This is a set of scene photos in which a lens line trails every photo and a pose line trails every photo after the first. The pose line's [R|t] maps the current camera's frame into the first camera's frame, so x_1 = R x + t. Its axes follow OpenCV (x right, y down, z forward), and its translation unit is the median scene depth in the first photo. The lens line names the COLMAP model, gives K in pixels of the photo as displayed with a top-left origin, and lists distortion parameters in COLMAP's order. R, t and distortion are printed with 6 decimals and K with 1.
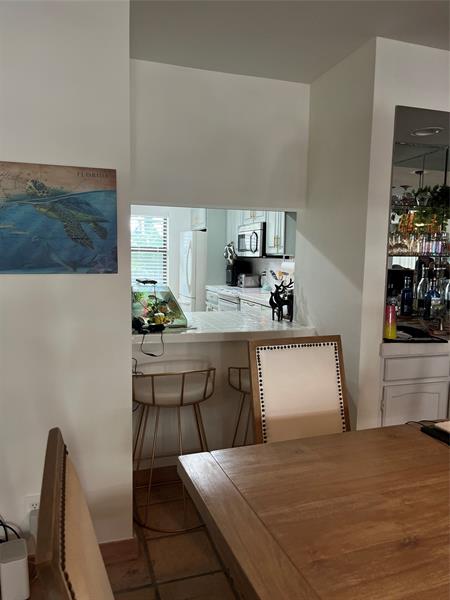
lens RADIAL K [[453.9, 0, 223.8], [0, 453.9, 299.6], [0, 0, 1]] dist [0.005259, -0.005711]
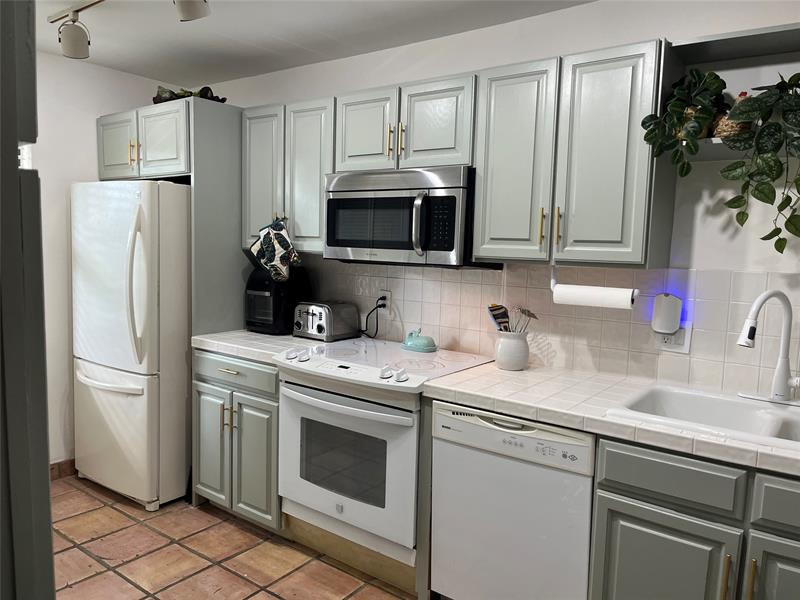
lens RADIAL K [[605.2, 0, 401.3], [0, 605.2, 300.9], [0, 0, 1]] dist [0.005259, -0.005711]
pose [[0.826147, -0.049886, 0.561242, -0.170291], [0.040999, 0.998755, 0.028424, -0.065744], [-0.561961, -0.000472, 0.827164, 0.517470]]
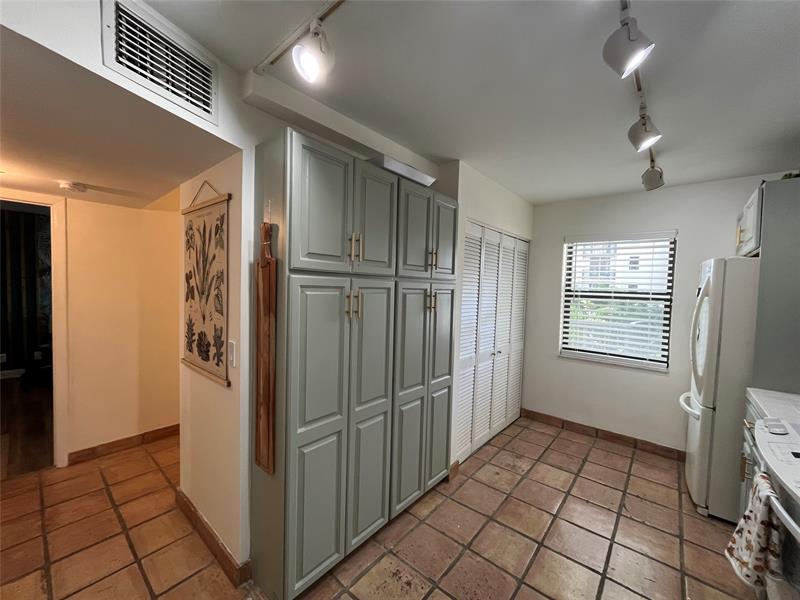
lens RADIAL K [[321.3, 0, 400.2], [0, 321.3, 300.0], [0, 0, 1]] dist [-0.008178, 0.000227]
pose [[0.518078, 0.037831, -0.854497, 0.038893], [-0.108356, 0.993875, -0.021693, -0.069174], [0.848443, 0.103828, 0.519004, 0.578601]]
